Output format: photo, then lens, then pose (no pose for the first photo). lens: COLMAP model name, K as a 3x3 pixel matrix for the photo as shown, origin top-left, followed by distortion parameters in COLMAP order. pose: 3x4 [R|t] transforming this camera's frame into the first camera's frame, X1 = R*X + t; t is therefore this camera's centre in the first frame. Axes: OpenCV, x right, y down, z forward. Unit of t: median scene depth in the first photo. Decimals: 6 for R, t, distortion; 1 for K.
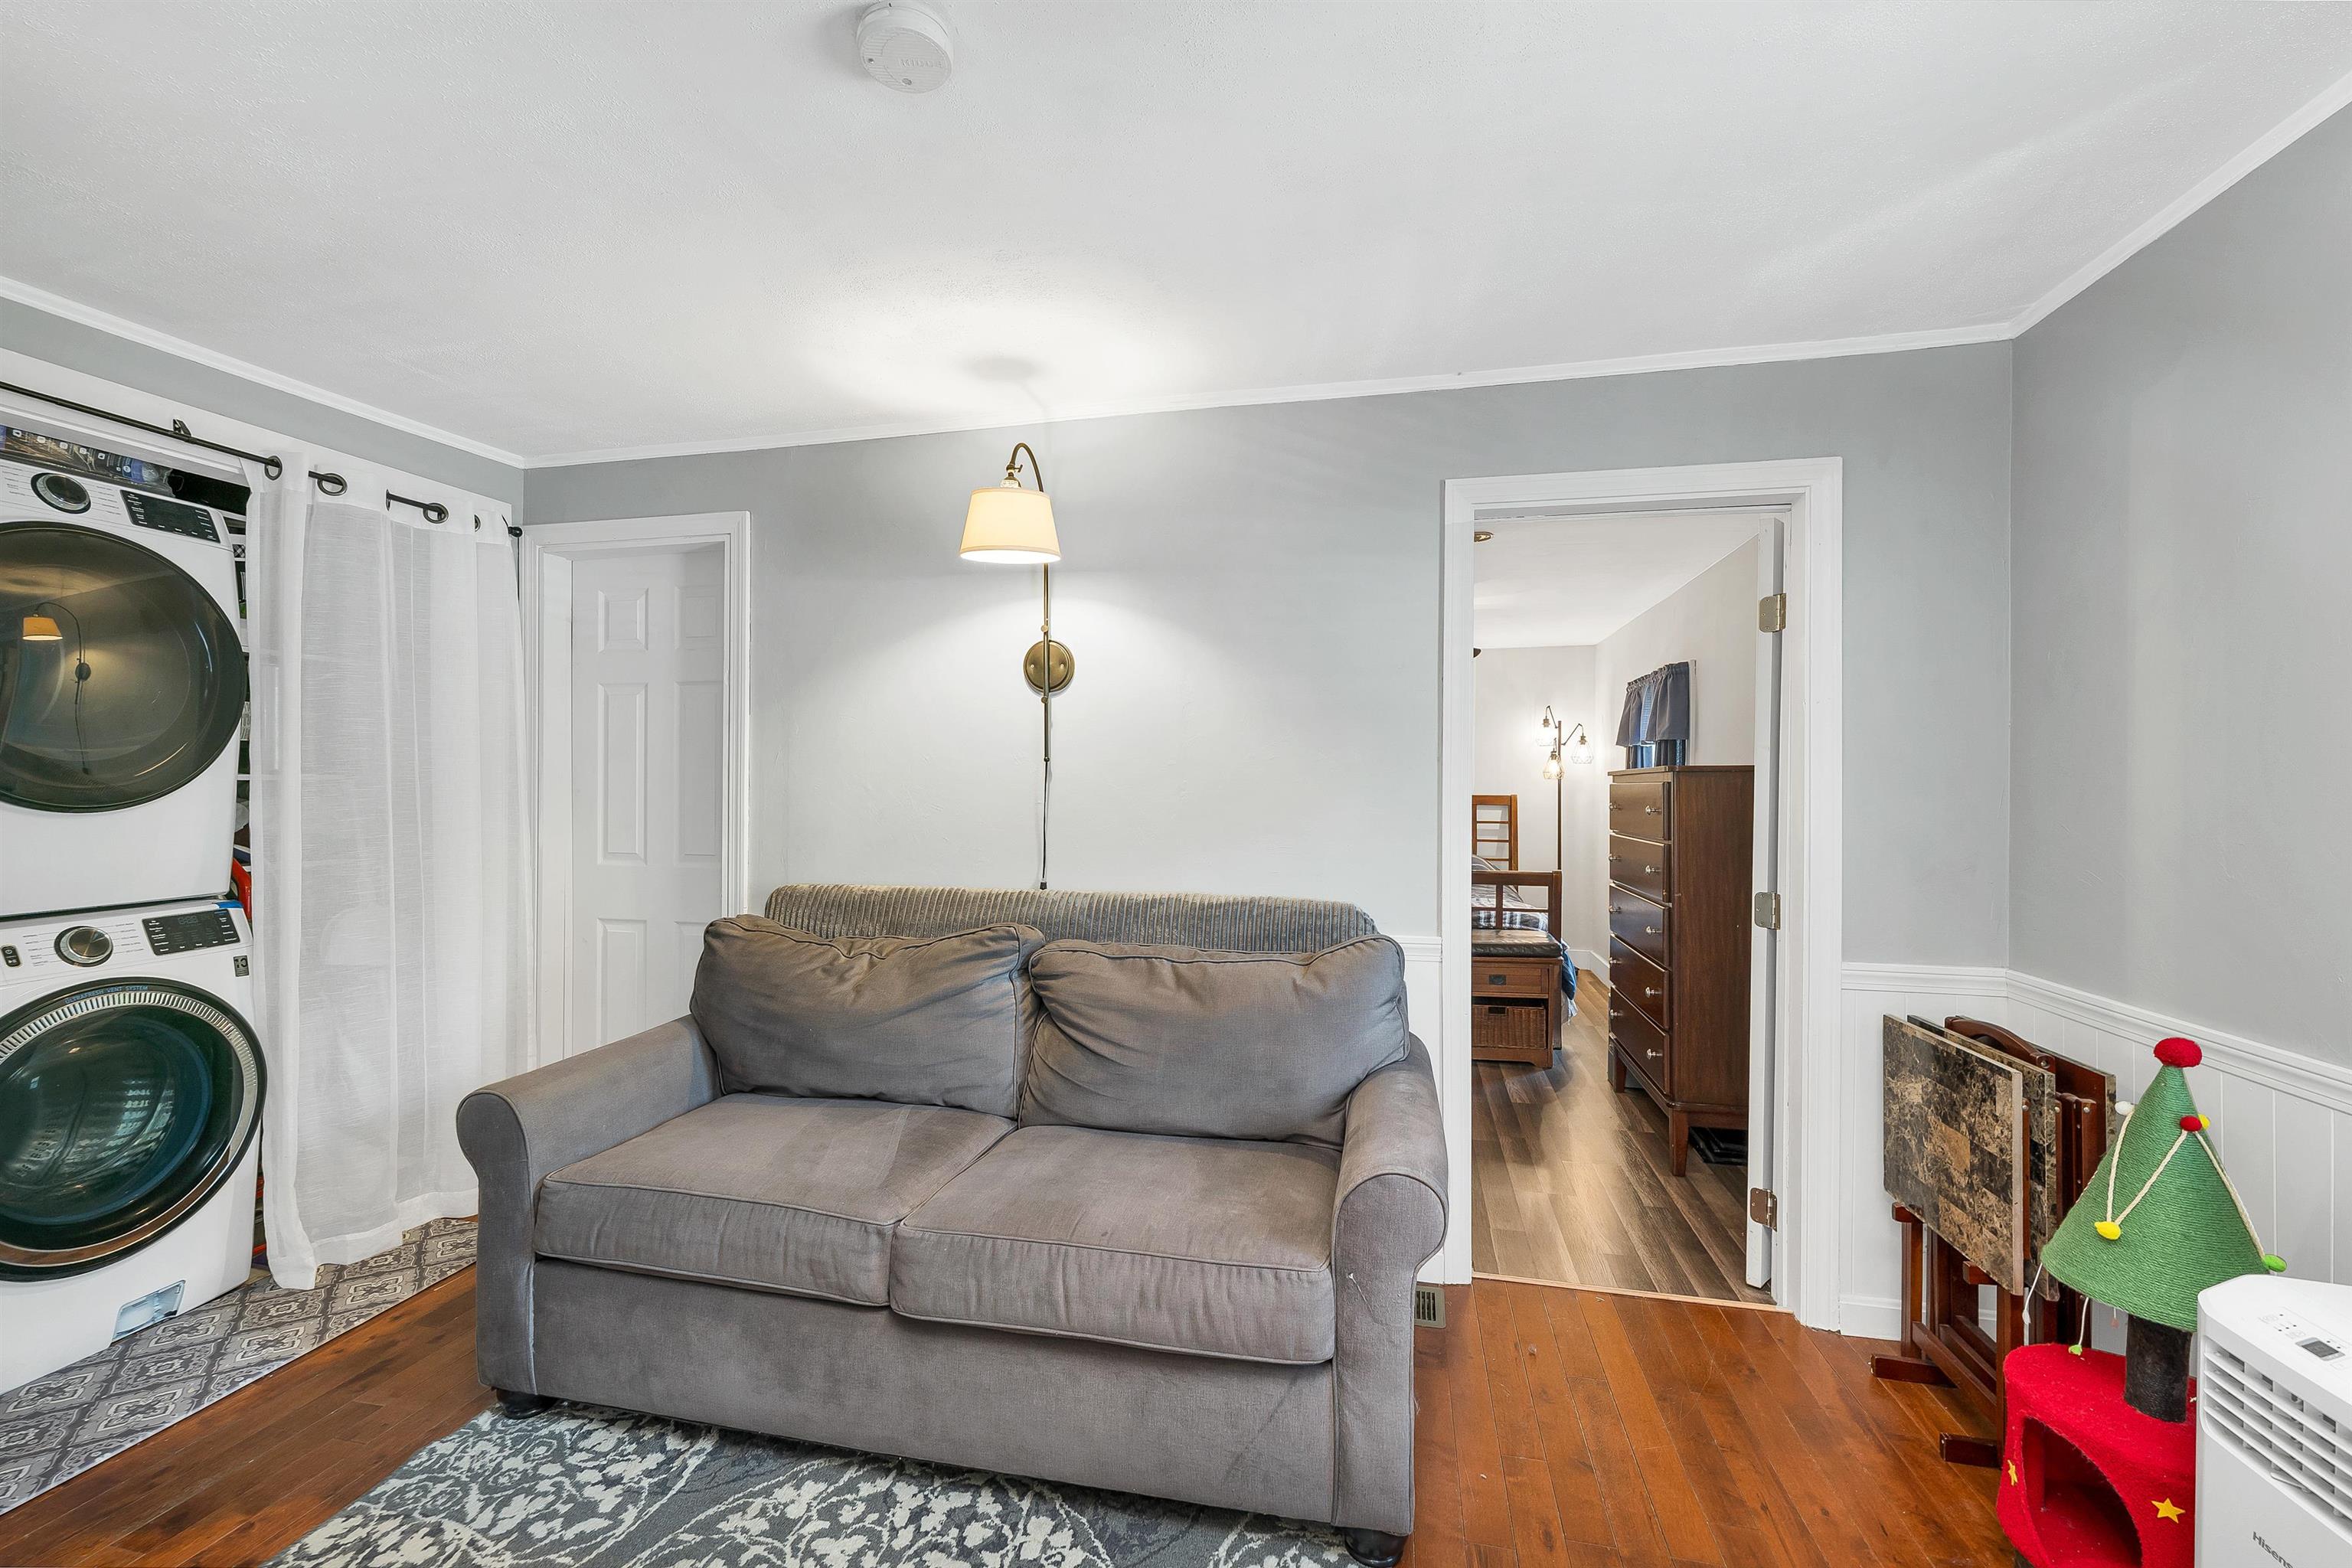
lens RADIAL K [[1007.7, 0, 1164.5], [0, 1007.7, 793.5], [0, 0, 1]] dist [0.000958, 0.000377]
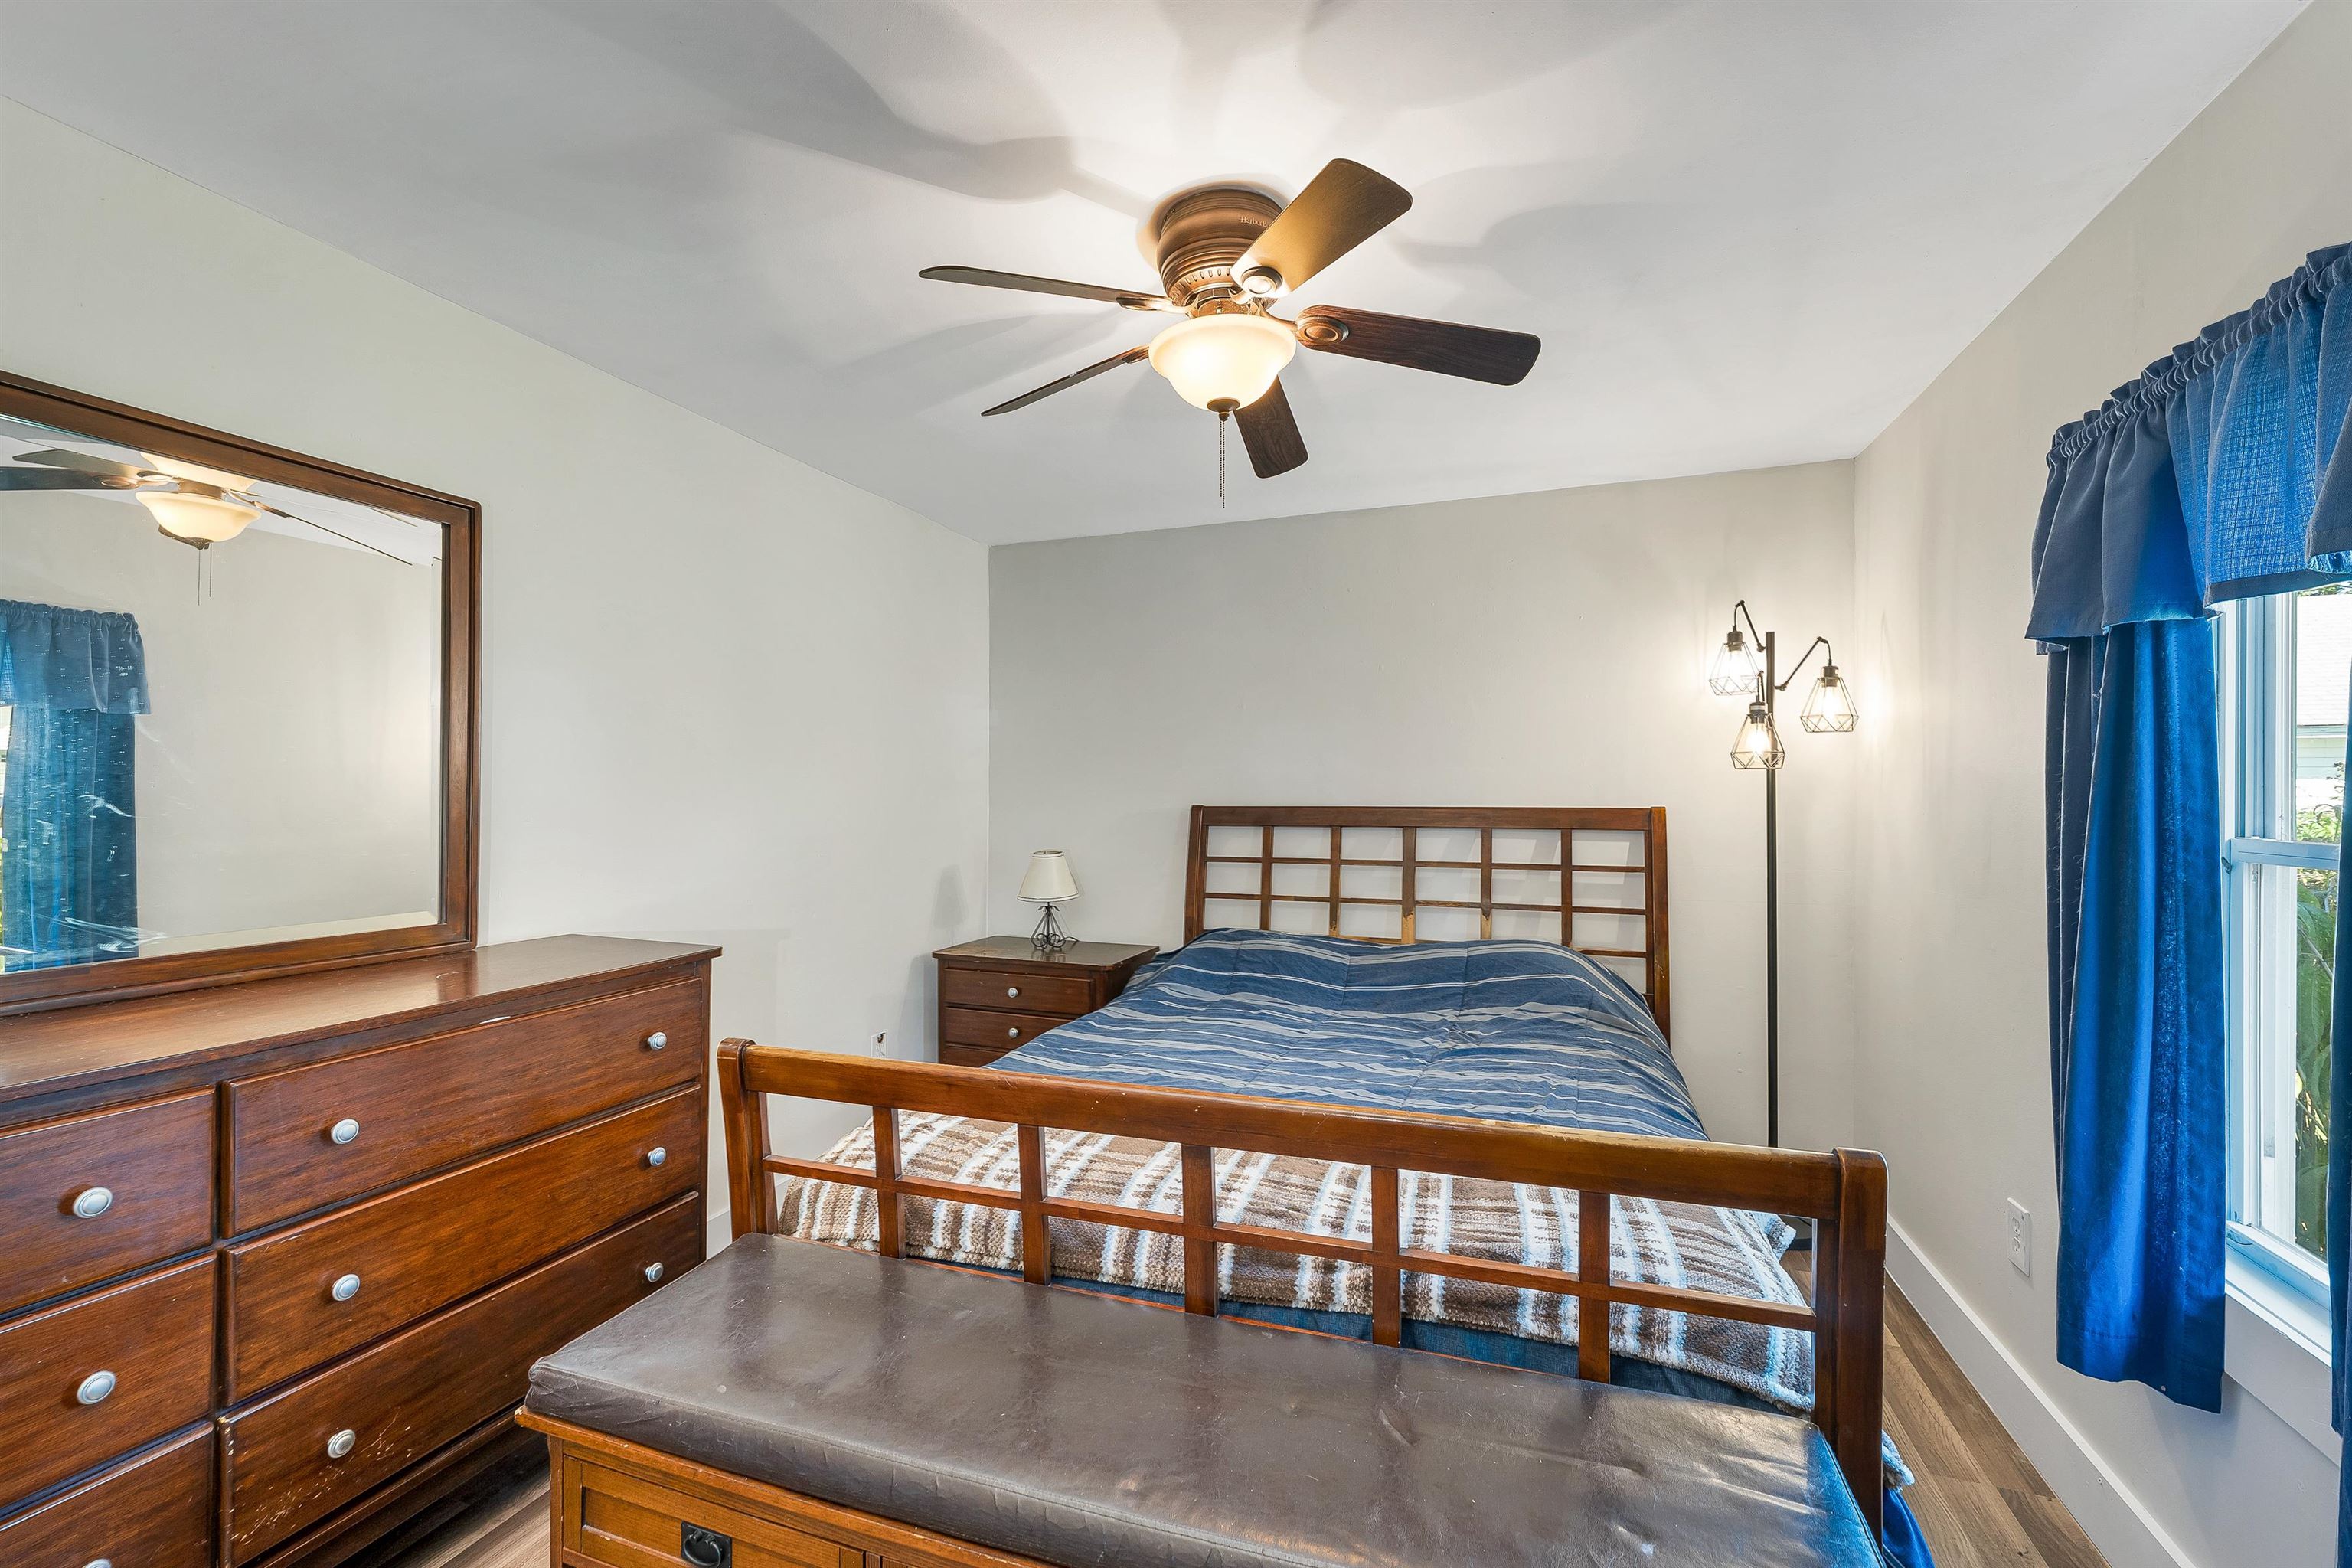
lens RADIAL K [[1007.7, 0, 1164.5], [0, 1007.7, 793.5], [0, 0, 1]] dist [0.000958, 0.000377]
pose [[0.992316, -0.005455, -0.123610, 0.191448], [0.004191, 0.999936, -0.010488, -0.001139], [0.123659, 0.009890, 0.992275, 0.548539]]
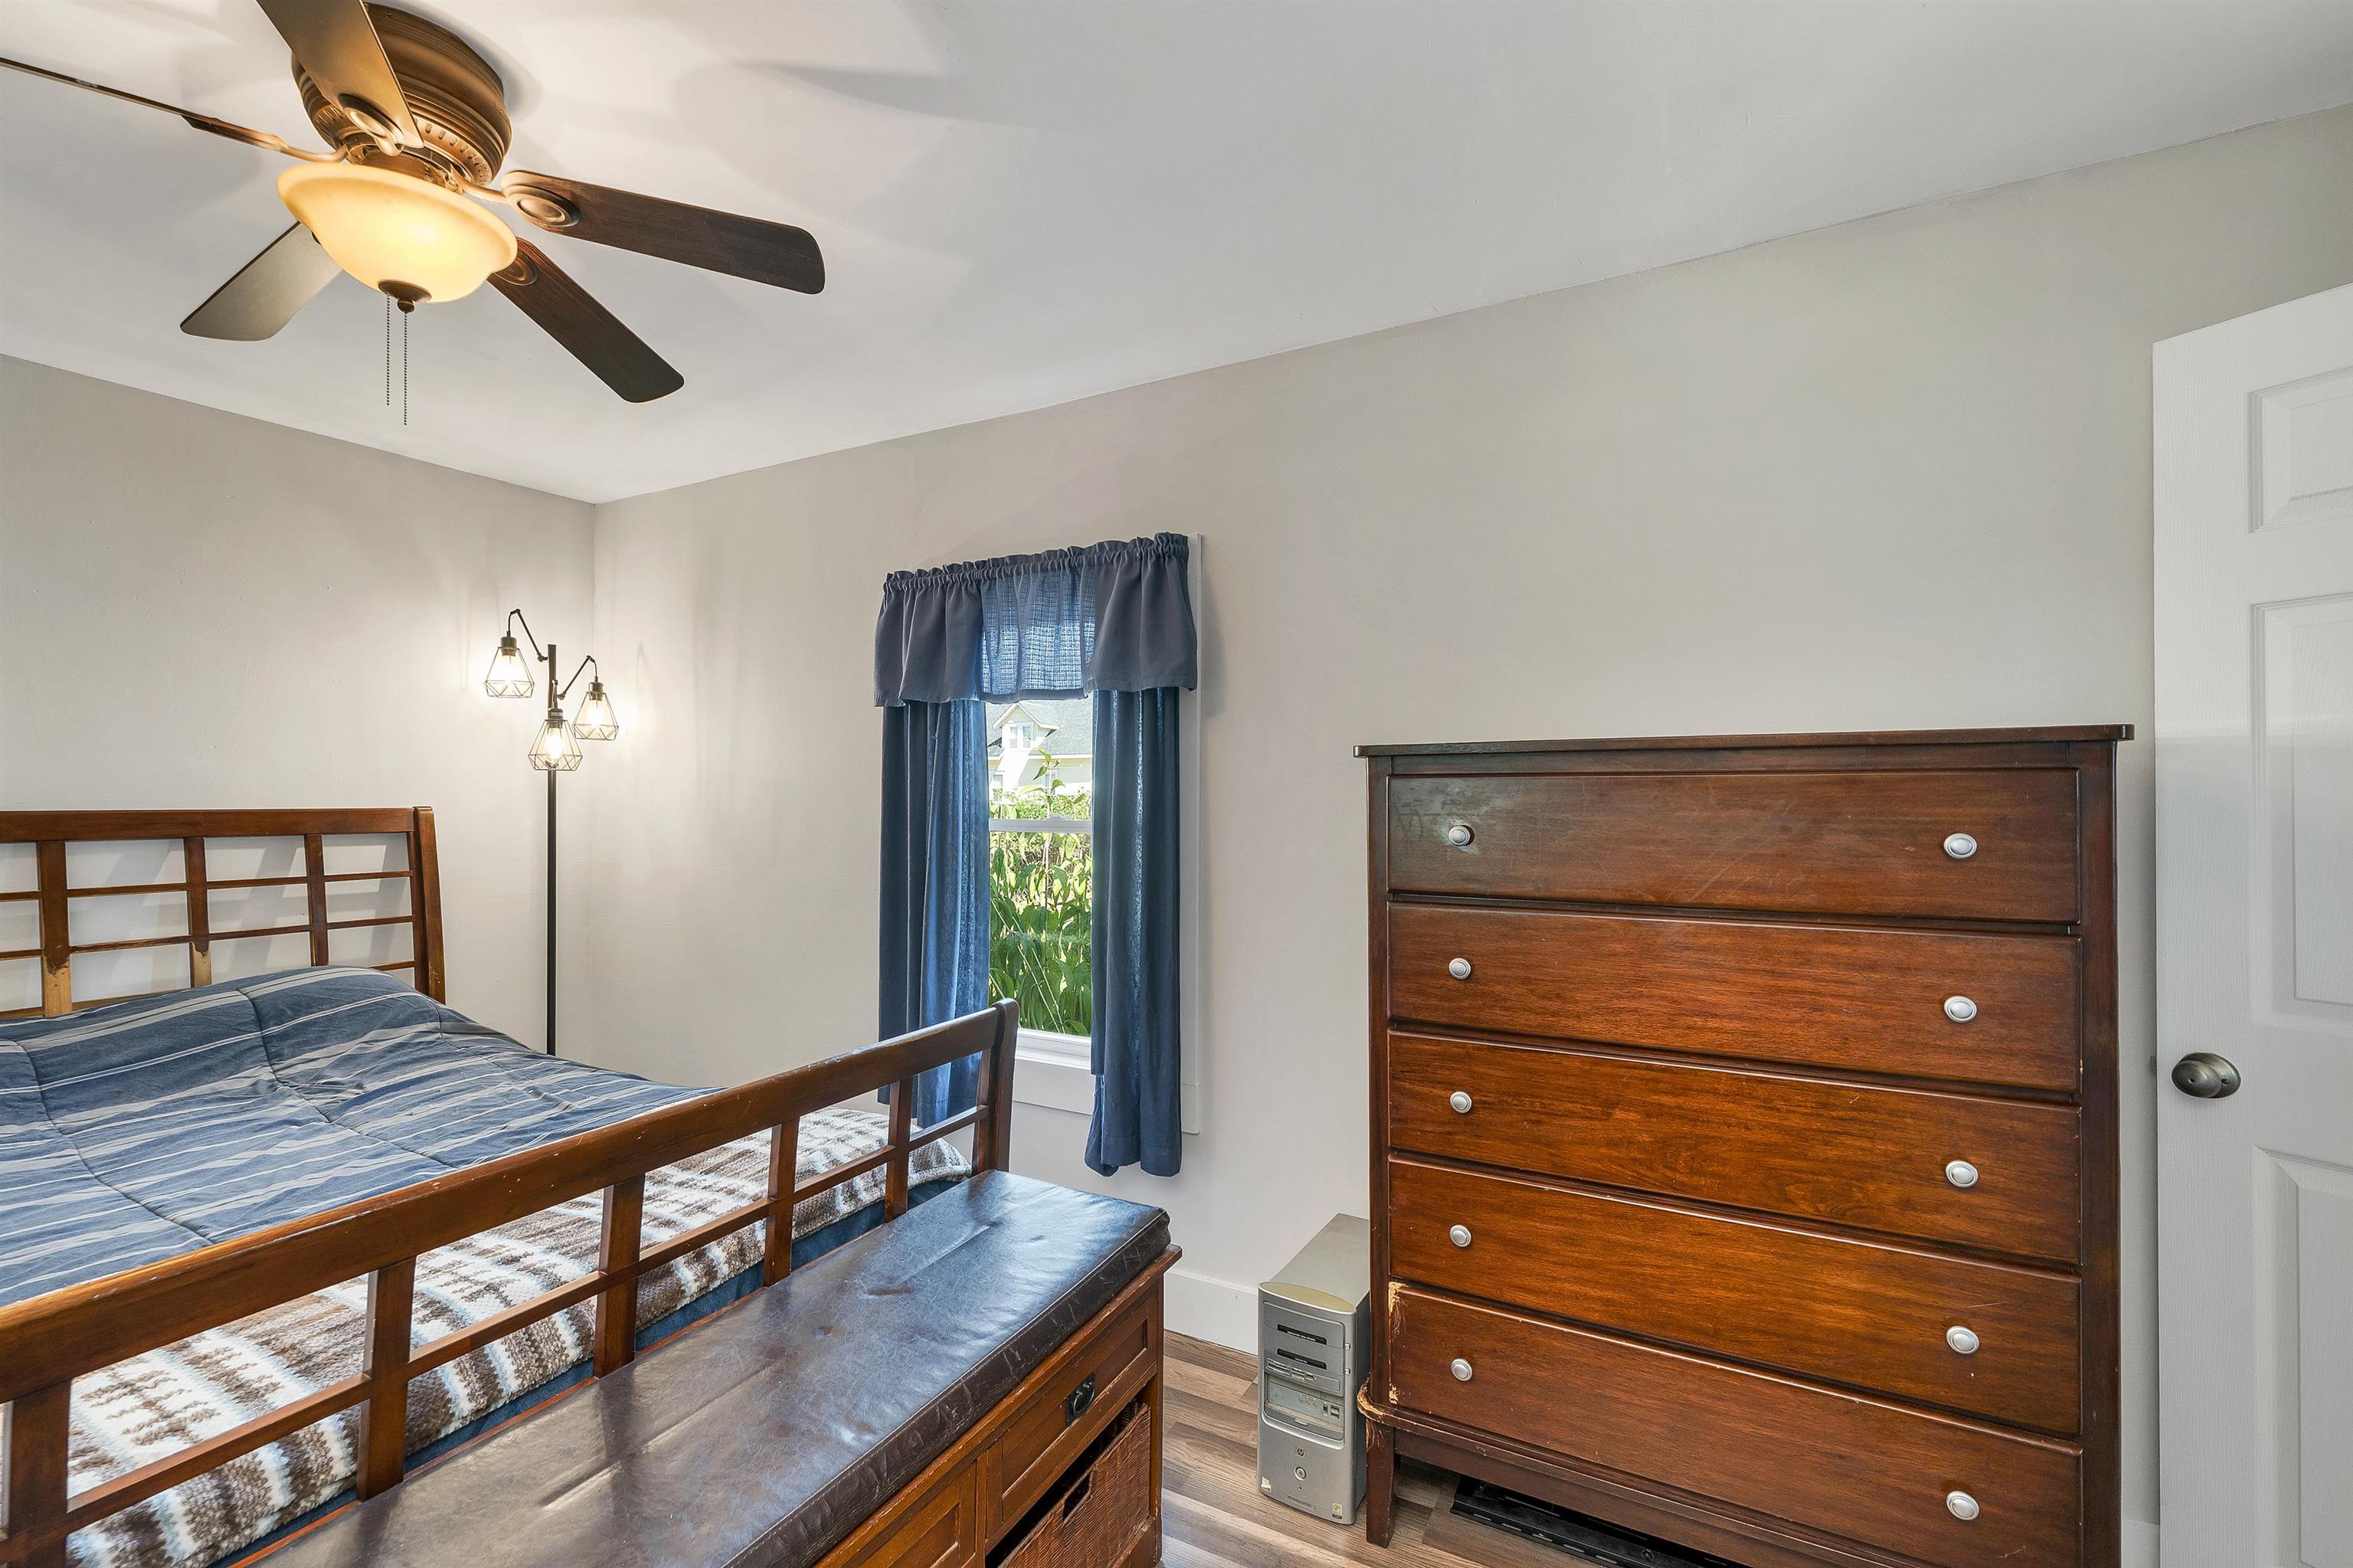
lens RADIAL K [[1008.1, 0, 1165.0], [0, 1008.1, 793.5], [0, 0, 1]] dist [0.000958, 0.000377]
pose [[0.267996, -0.002019, 0.963418, 0.022349], [0.008000, 0.999968, -0.000130, -0.001894], [-0.963387, 0.007742, 0.268003, 0.606217]]
